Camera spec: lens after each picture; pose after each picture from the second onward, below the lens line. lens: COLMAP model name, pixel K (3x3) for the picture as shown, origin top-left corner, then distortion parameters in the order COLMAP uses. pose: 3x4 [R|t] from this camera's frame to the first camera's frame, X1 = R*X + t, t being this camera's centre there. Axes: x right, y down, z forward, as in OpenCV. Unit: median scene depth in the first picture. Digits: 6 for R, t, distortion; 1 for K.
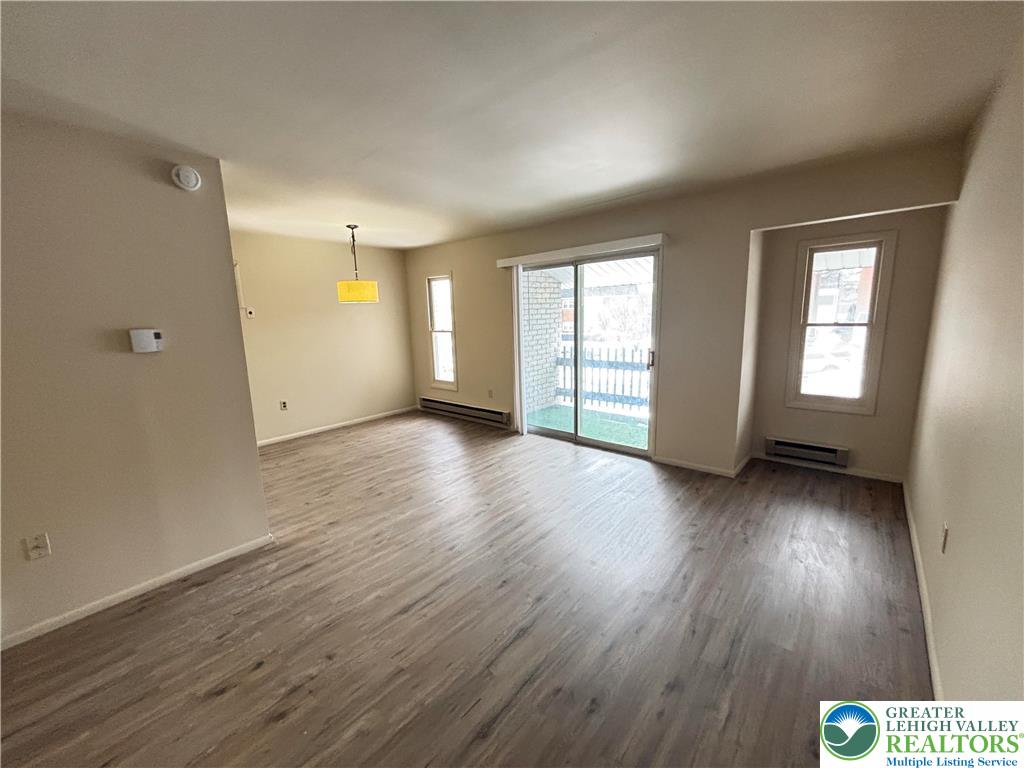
lens RADIAL K [[412.4, 0, 513.0], [0, 412.4, 383.1], [0, 0, 1]] dist [0.001125, 0.000690]
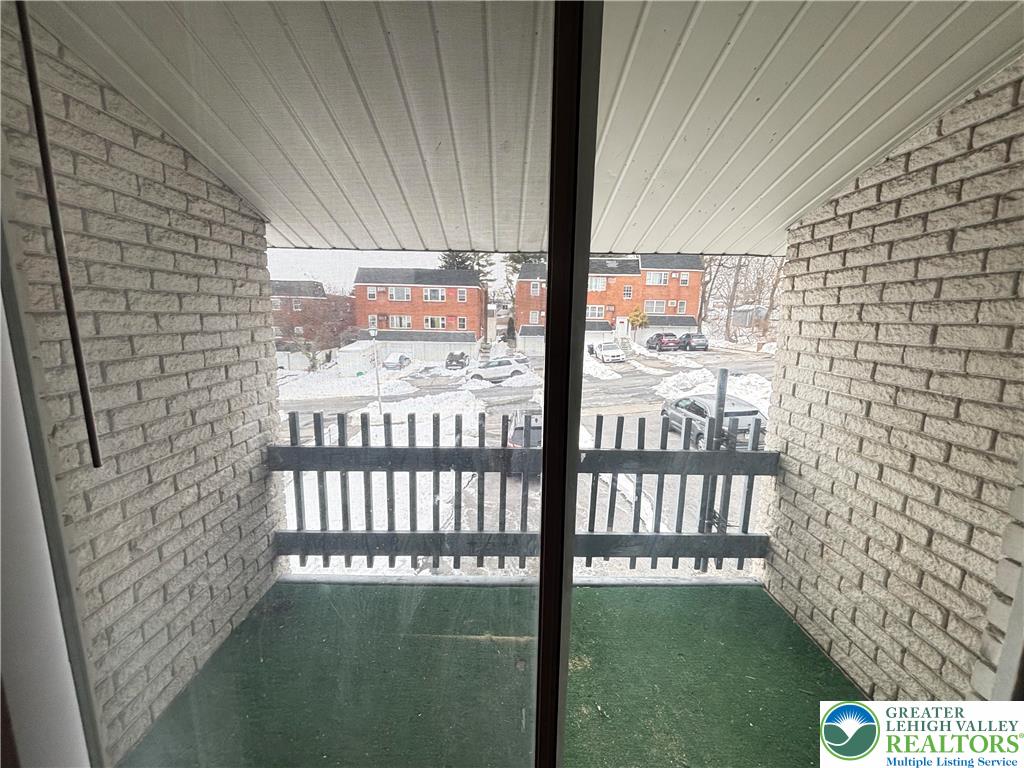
lens RADIAL K [[412.4, 0, 513.0], [0, 412.4, 383.1], [0, 0, 1]] dist [0.001125, 0.000690]
pose [[0.743008, -0.070936, 0.665513, 0.059189], [0.082046, 0.996521, 0.014617, -0.174335], [-0.664235, 0.043742, 0.746243, 1.056822]]
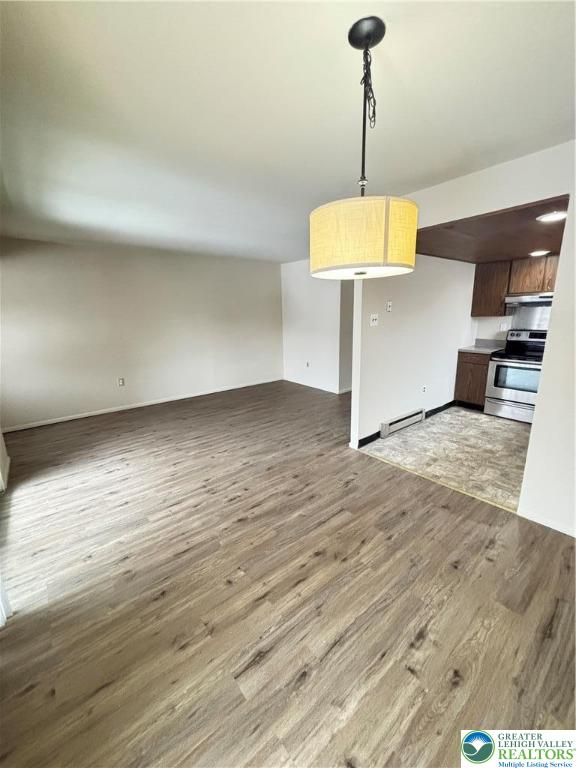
lens RADIAL K [[309.3, 0, 284.0], [0, 309.3, 383.2], [0, 0, 1]] dist [0.001125, 0.000690]
pose [[-0.981097, 0.006559, 0.193406, -0.409637], [0.082457, 0.918327, 0.387140, -0.251520], [-0.175071, 0.395769, -0.901508, 1.488085]]
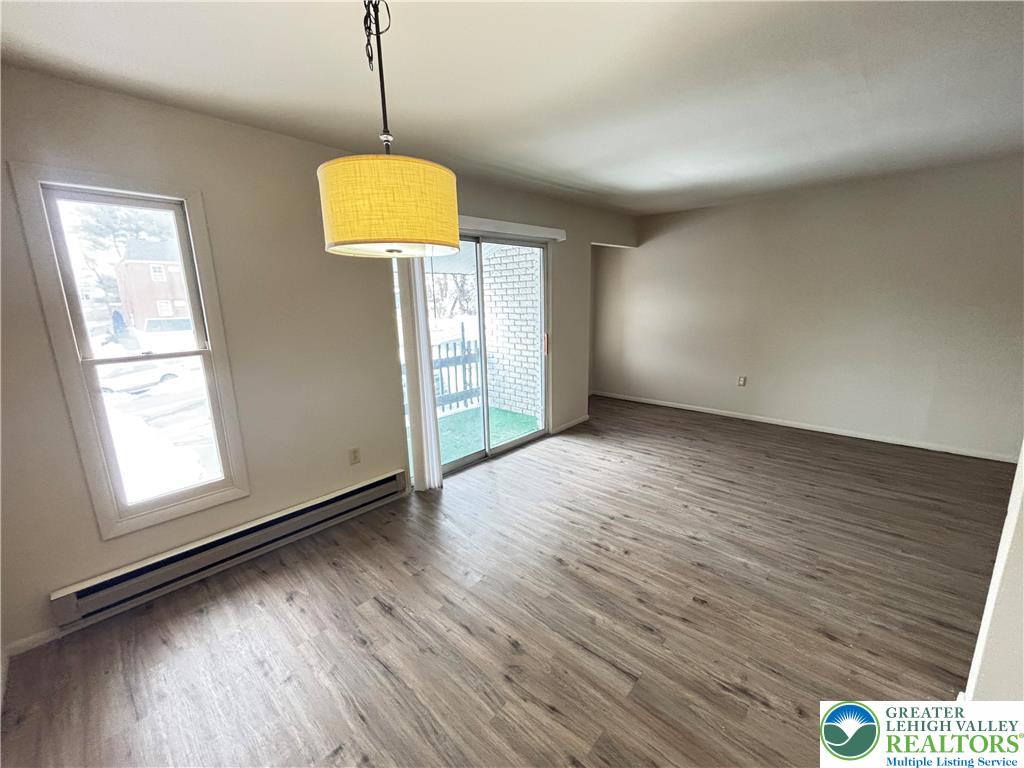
lens RADIAL K [[412.4, 0, 513.0], [0, 412.4, 383.1], [0, 0, 1]] dist [0.001125, 0.000690]
pose [[0.044925, -0.178593, 0.982897, -0.767792], [0.197475, 0.966064, 0.166508, -0.158545], [-0.979278, 0.186617, 0.078668, 1.045153]]
